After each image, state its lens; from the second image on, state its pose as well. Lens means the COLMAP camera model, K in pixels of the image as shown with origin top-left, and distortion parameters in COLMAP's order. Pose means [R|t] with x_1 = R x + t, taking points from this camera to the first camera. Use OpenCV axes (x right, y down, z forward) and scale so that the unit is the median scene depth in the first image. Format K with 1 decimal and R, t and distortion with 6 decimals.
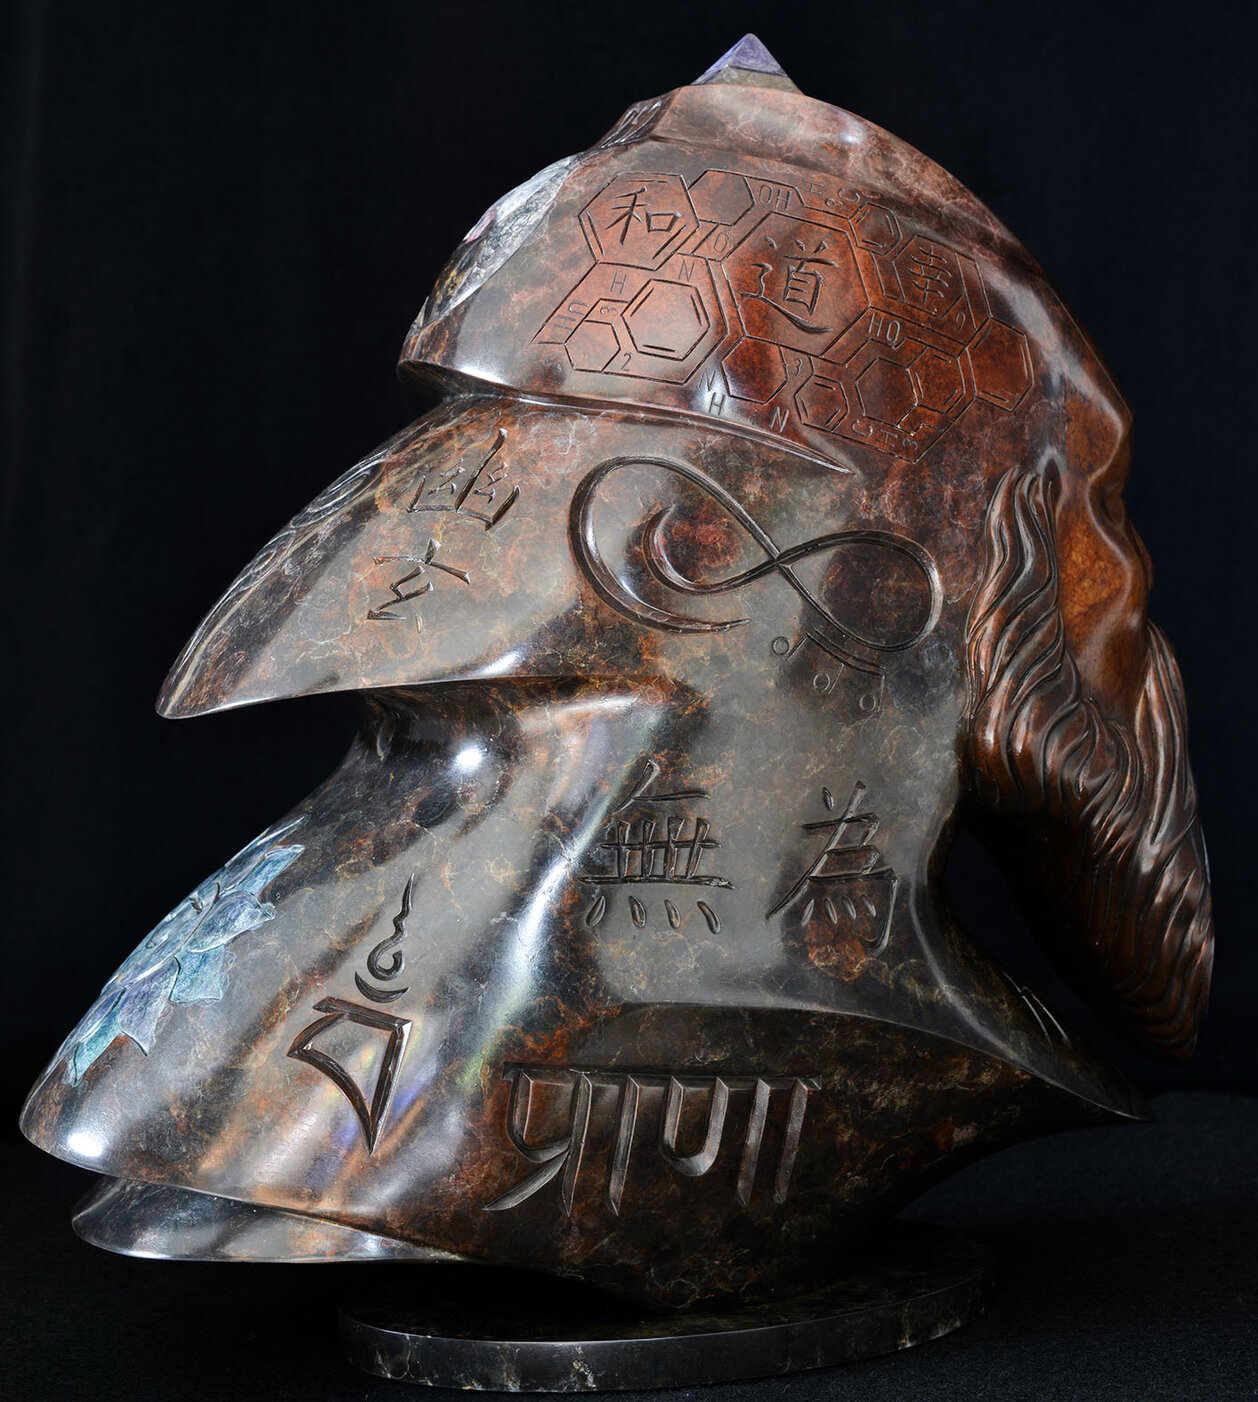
lens RADIAL K [[3117.4, 0, 626.8], [0, 3117.4, 698.7], [0, 0, 1]] dist [-0.003589, 0.000000]
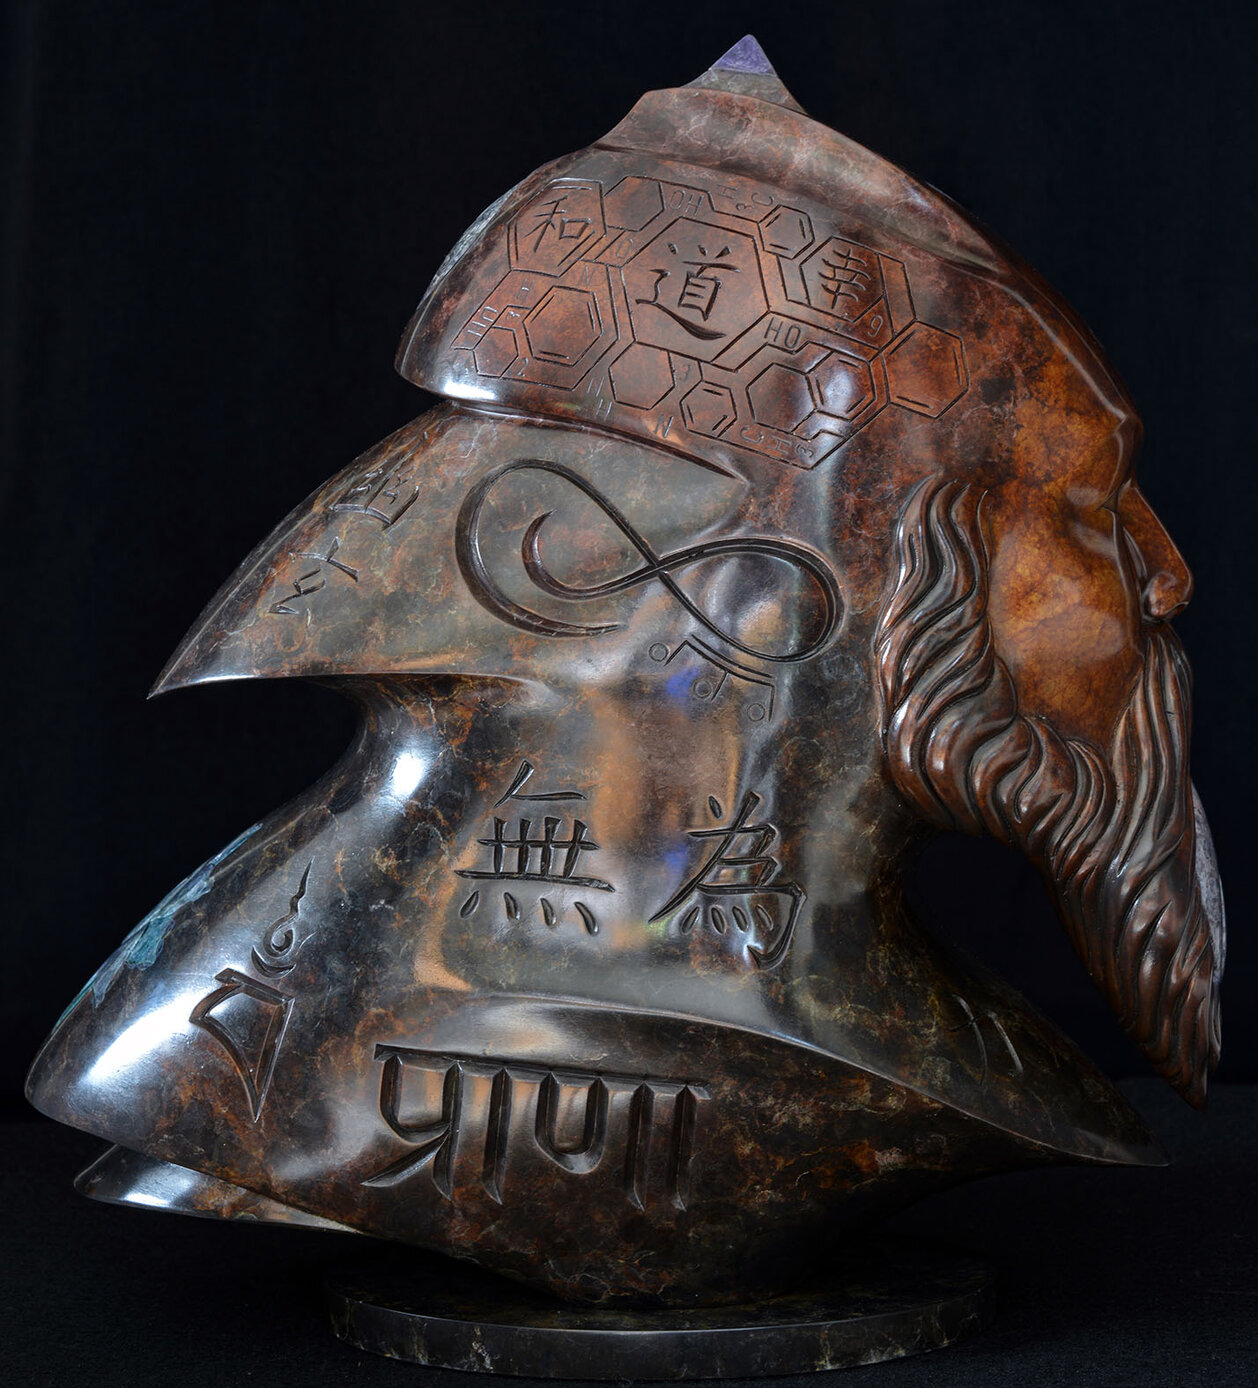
lens RADIAL K [[3086.2, 0, 631.7], [0, 3086.2, 676.1], [0, 0, 1]] dist [-0.003589, 0.000000]
pose [[0.927050, 0.038805, -0.372924, 0.402718], [-0.037290, 0.999241, 0.011278, -0.019679], [0.373078, 0.003452, 0.927793, 0.077212]]
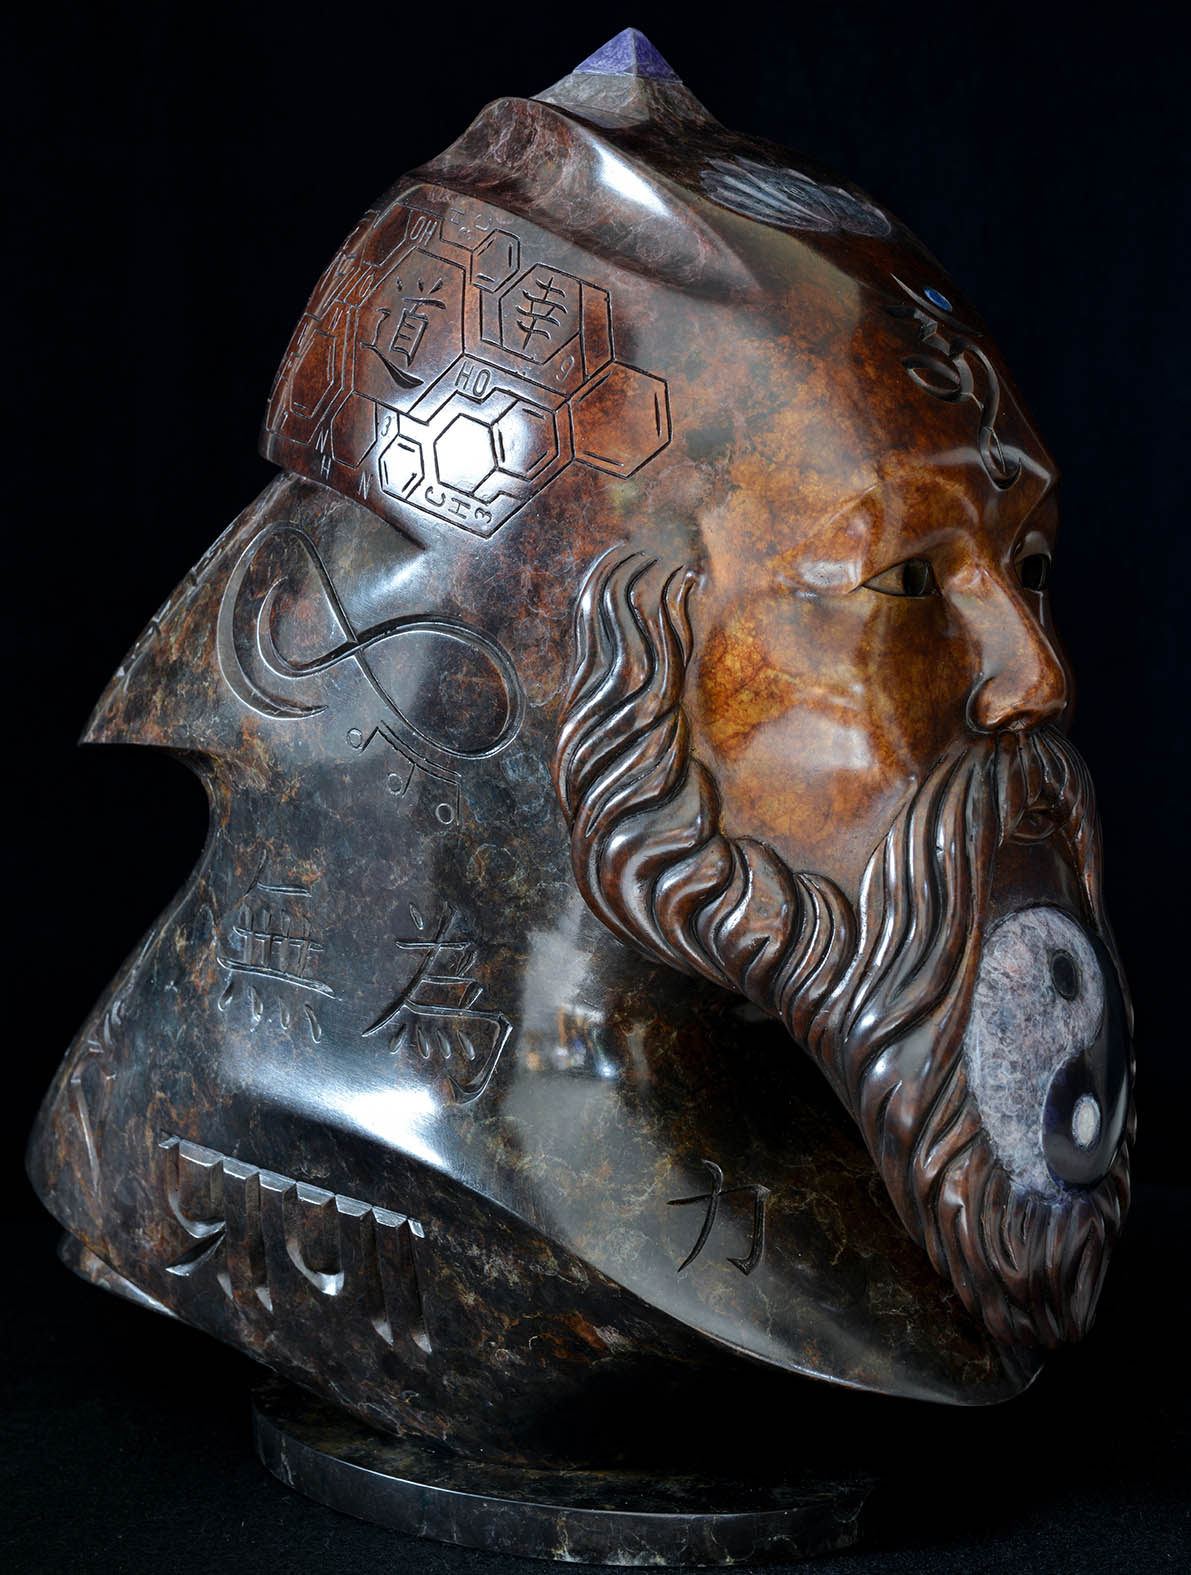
lens RADIAL K [[2946.8, 0, 604.6], [0, 2946.8, 856.9], [0, 0, 1]] dist [-0.003764, 0.000000]
pose [[0.529422, 0.122185, -0.839513, 0.789693], [-0.067009, 0.992505, 0.102194, -0.073280], [0.845708, 0.002152, 0.533642, 0.595199]]
